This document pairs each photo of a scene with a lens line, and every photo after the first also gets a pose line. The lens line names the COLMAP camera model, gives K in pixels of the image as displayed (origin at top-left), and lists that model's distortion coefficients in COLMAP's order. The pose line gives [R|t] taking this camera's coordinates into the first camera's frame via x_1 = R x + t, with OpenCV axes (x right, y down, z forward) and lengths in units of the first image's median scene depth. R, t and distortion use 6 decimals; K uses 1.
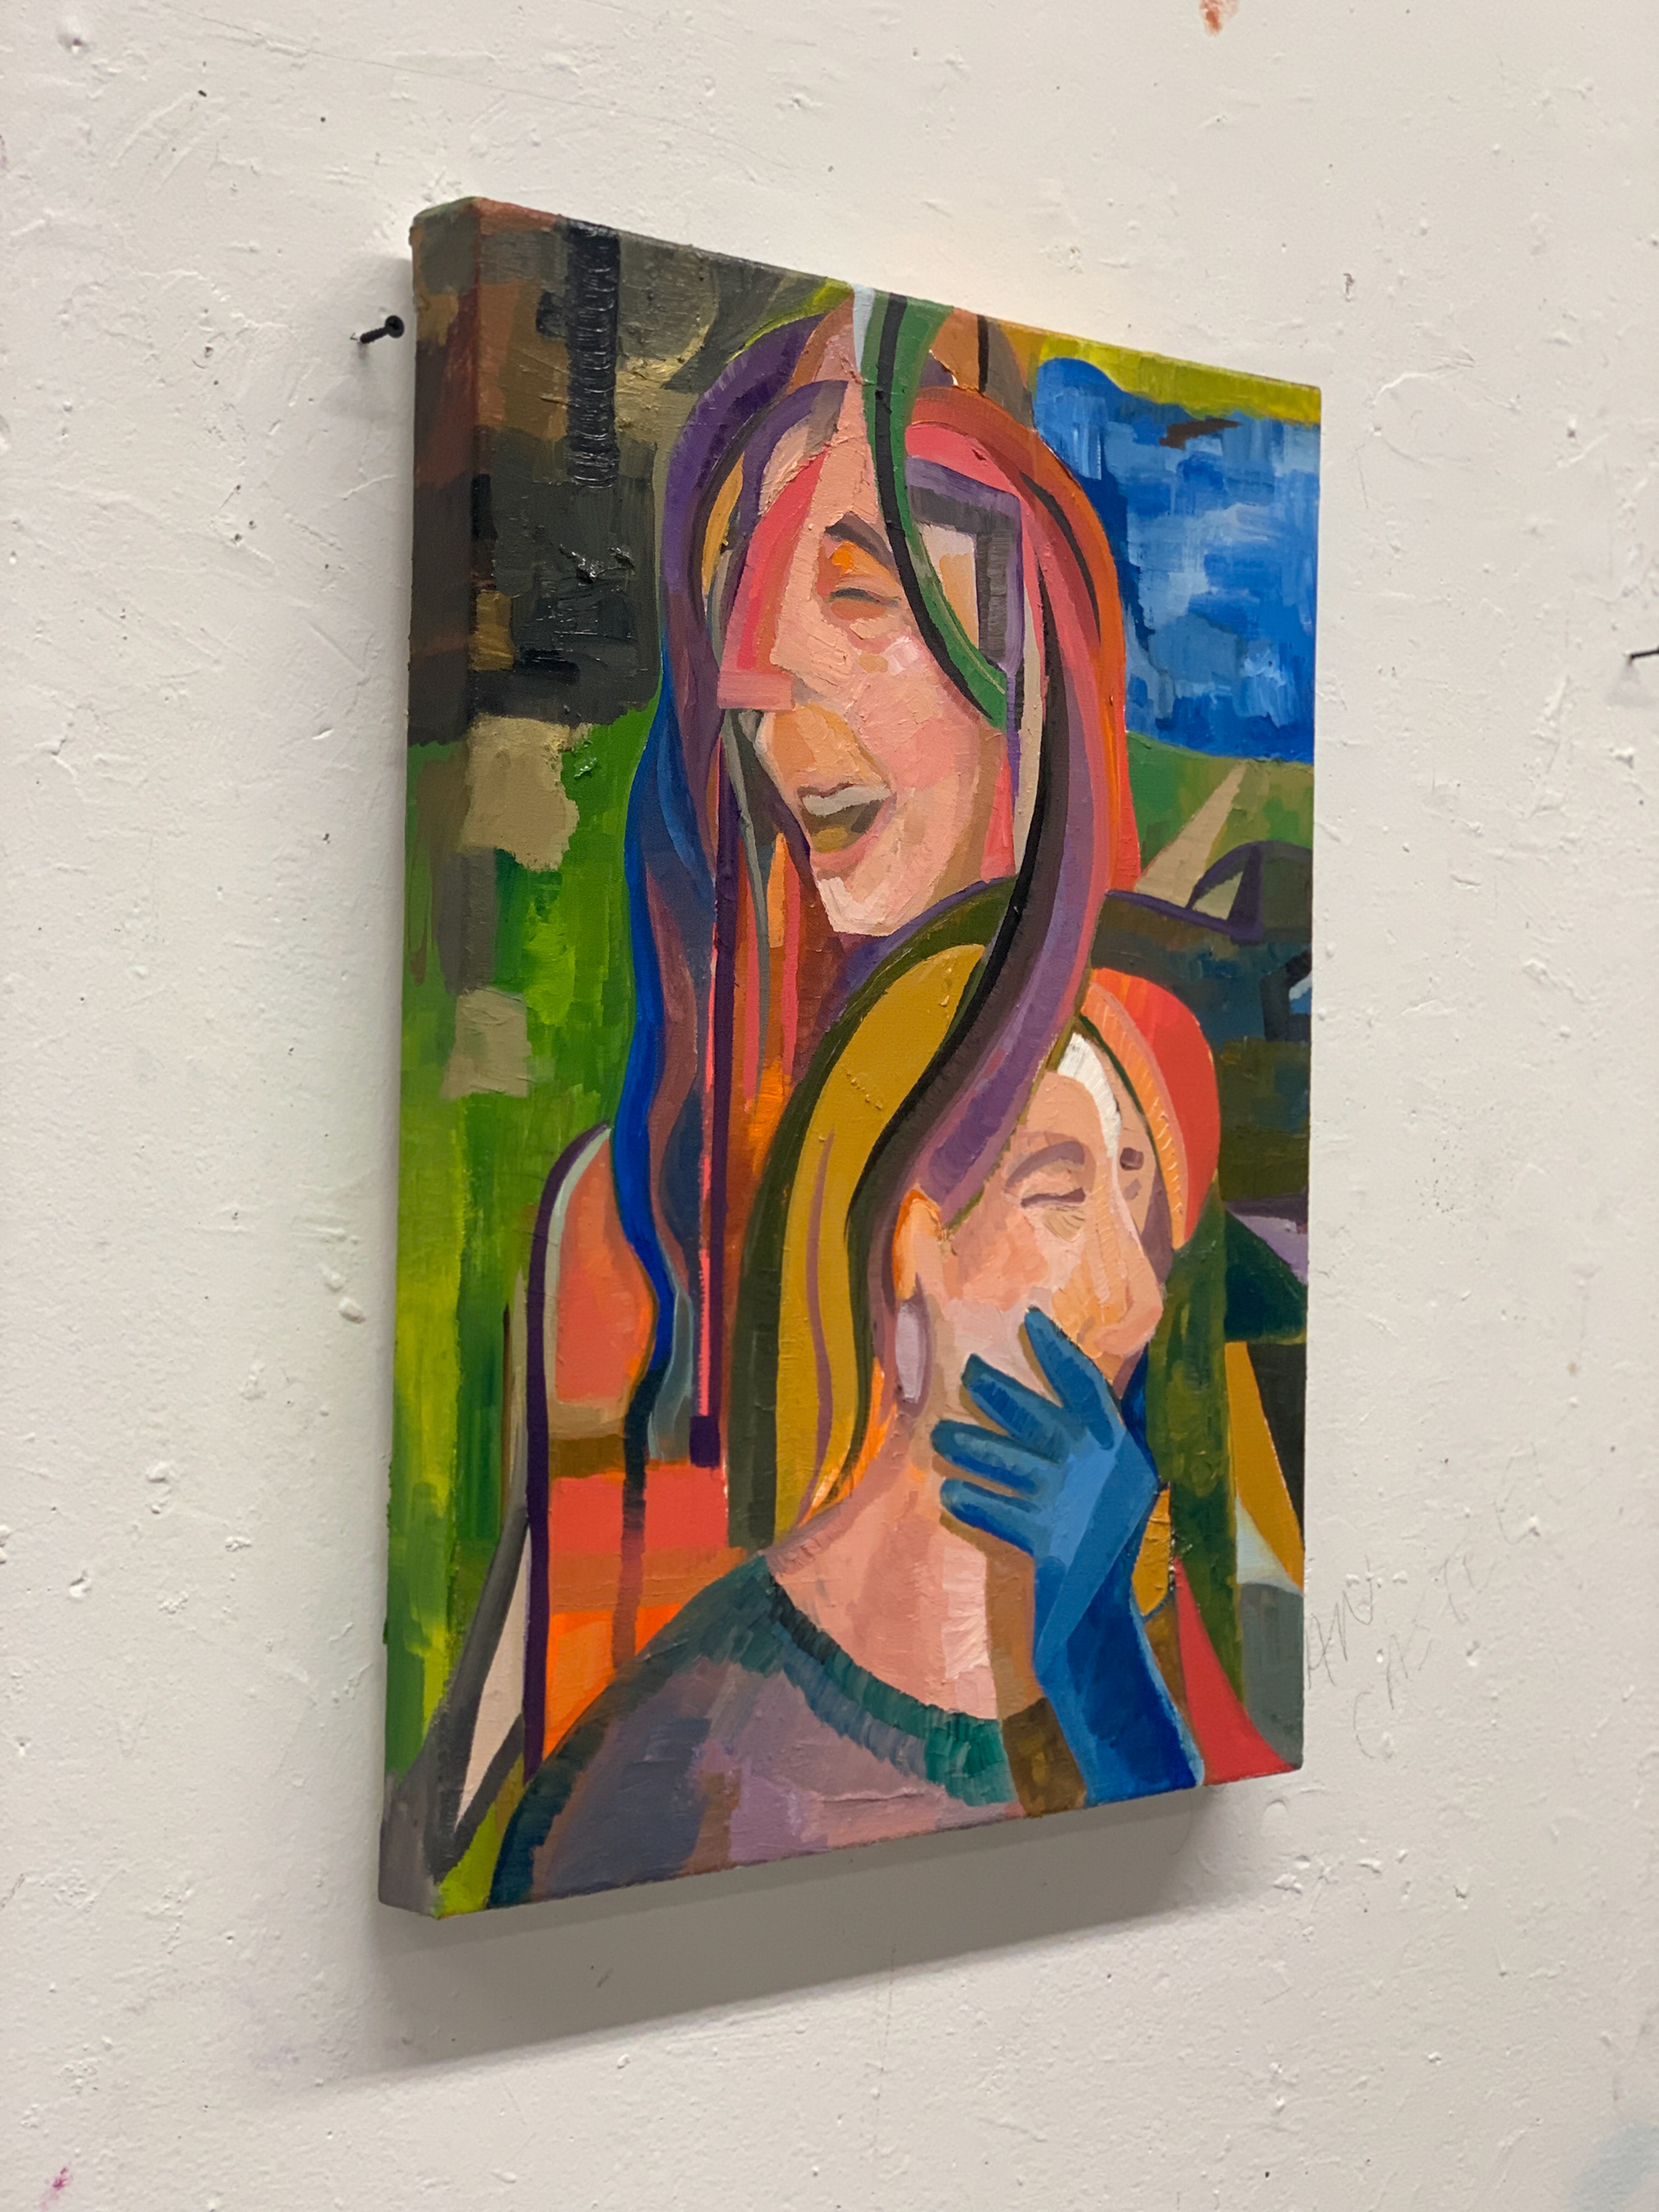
lens RADIAL K [[3348.9, 0, 829.5], [0, 3348.9, 1102.0], [0, 0, 1]] dist [-0.017086, 0.000000]
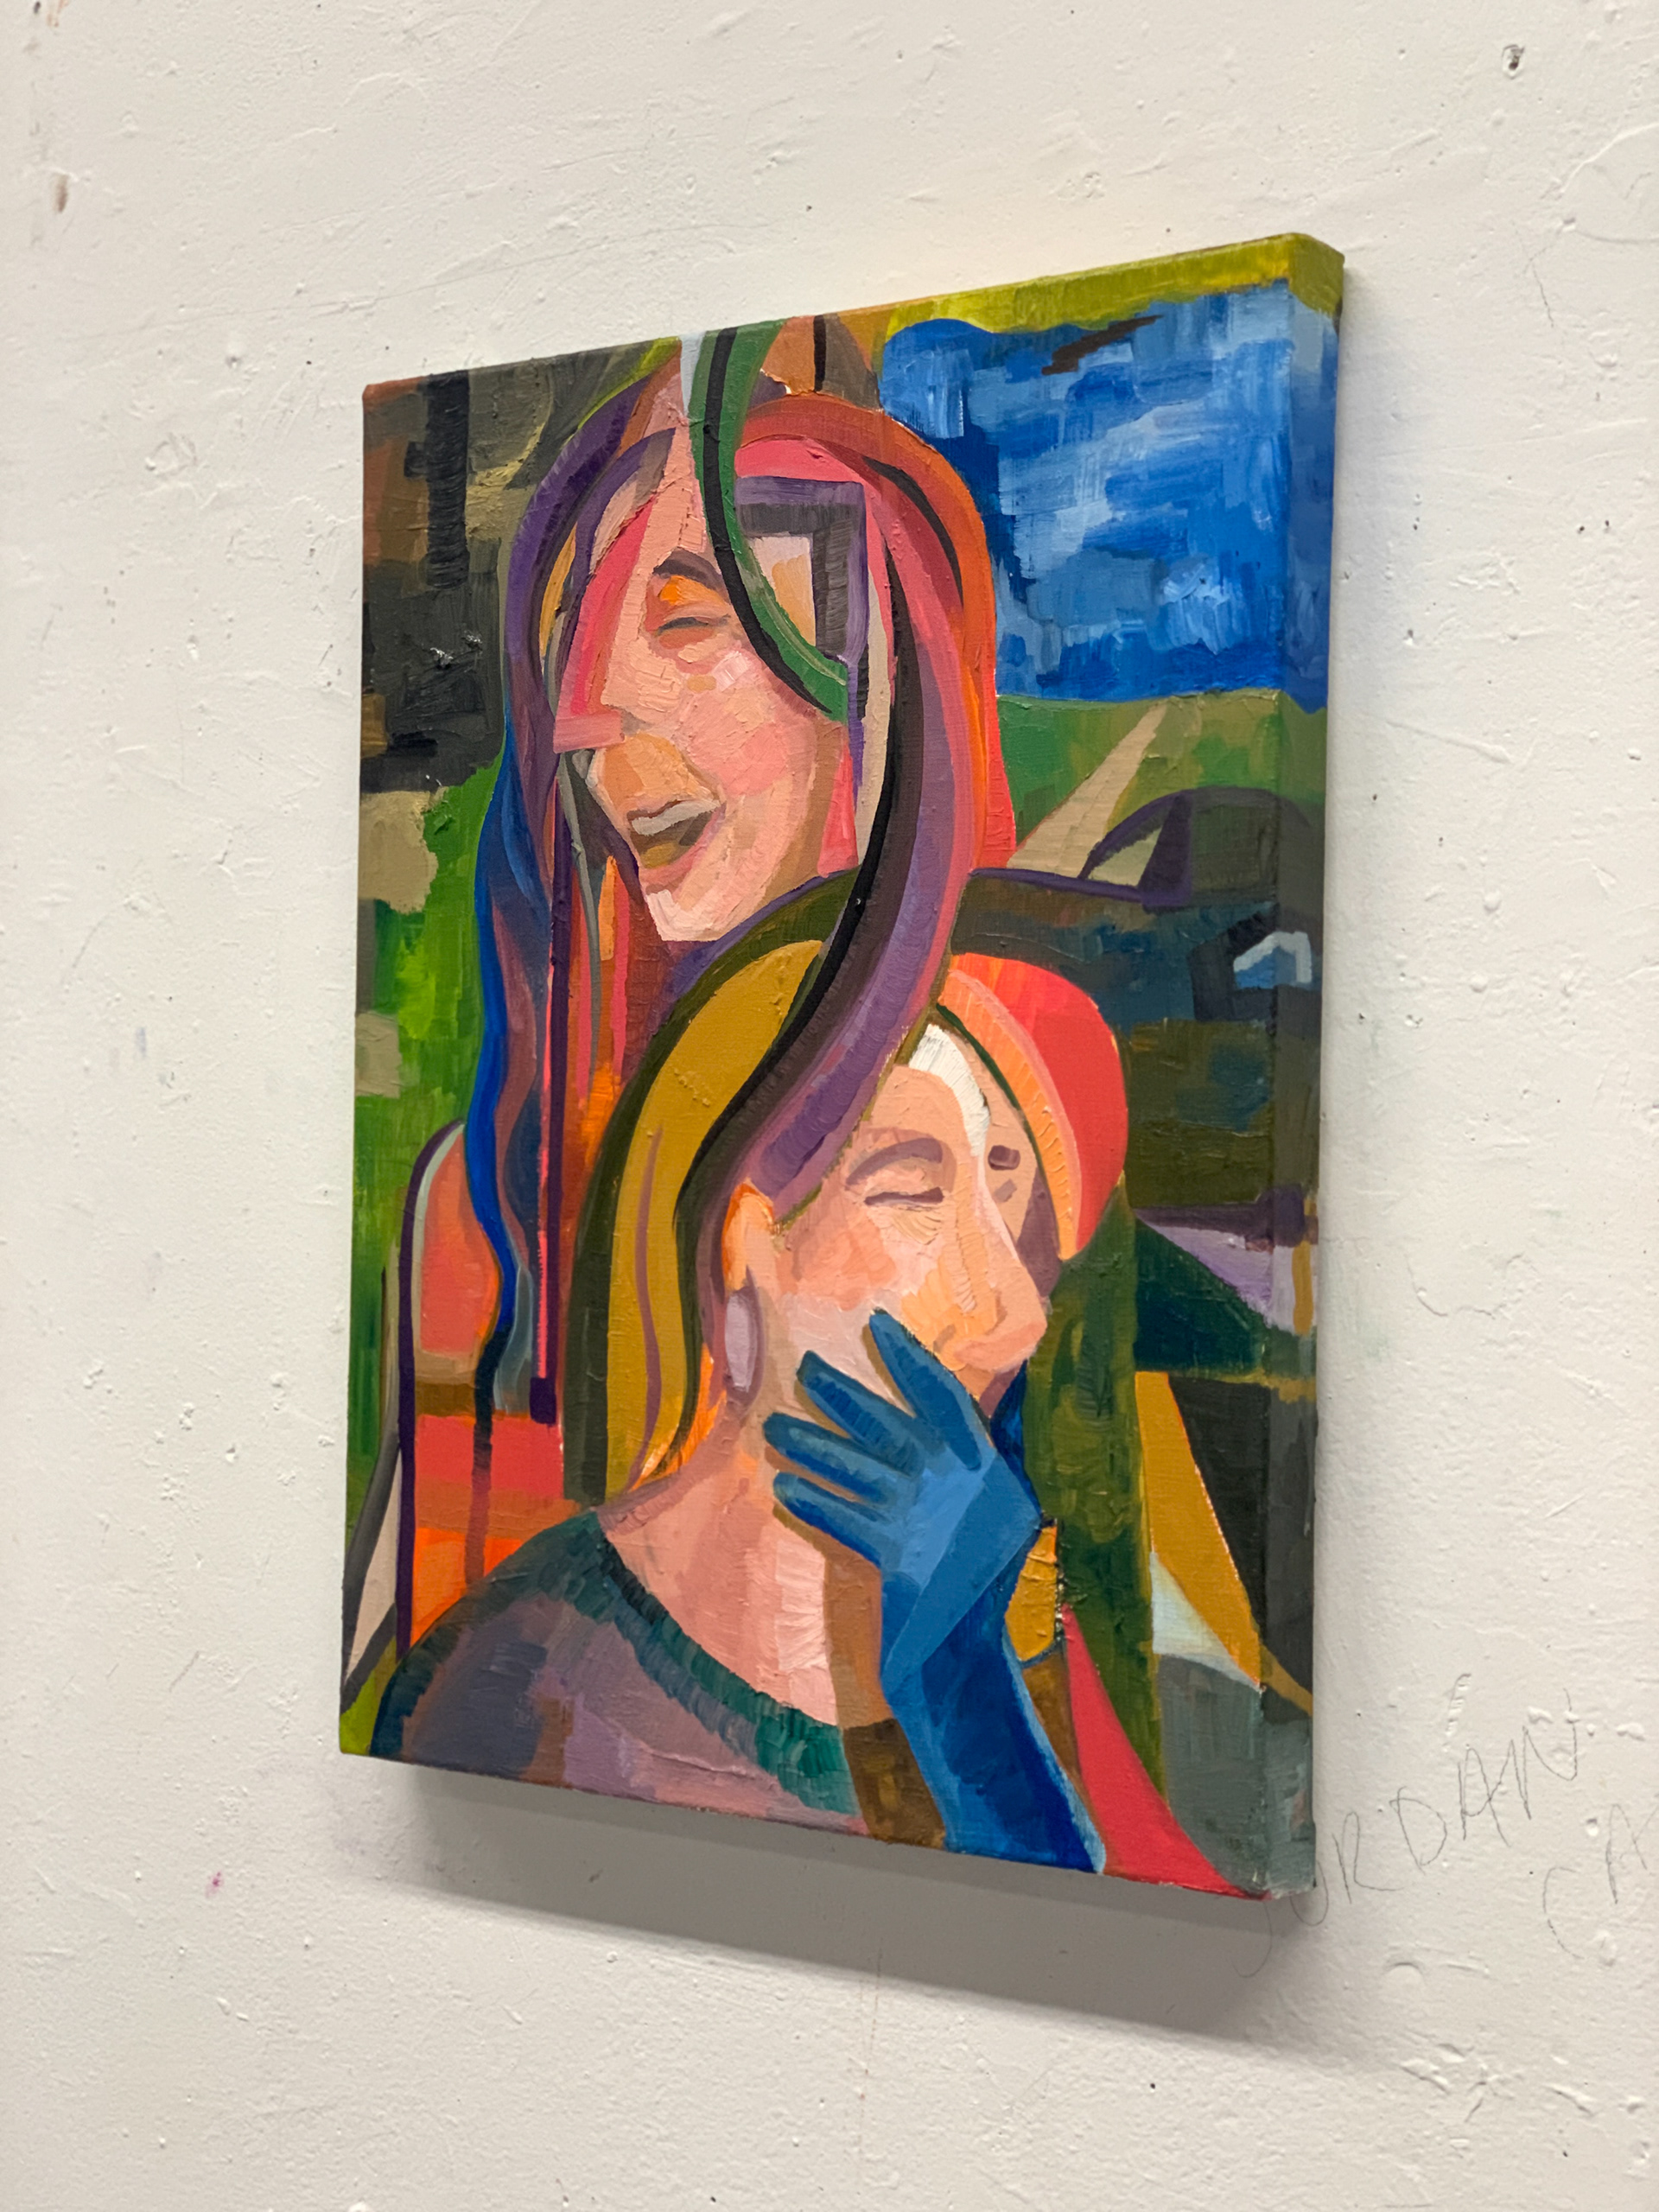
lens RADIAL K [[3348.9, 0, 829.4], [0, 3348.9, 1110.0], [0, 0, 1]] dist [-0.017086, 0.000000]
pose [[0.243308, -0.023546, -0.969663, 1.020779], [-0.009989, 0.999591, -0.026779, 0.030469], [0.969898, 0.016202, 0.242973, 0.767785]]
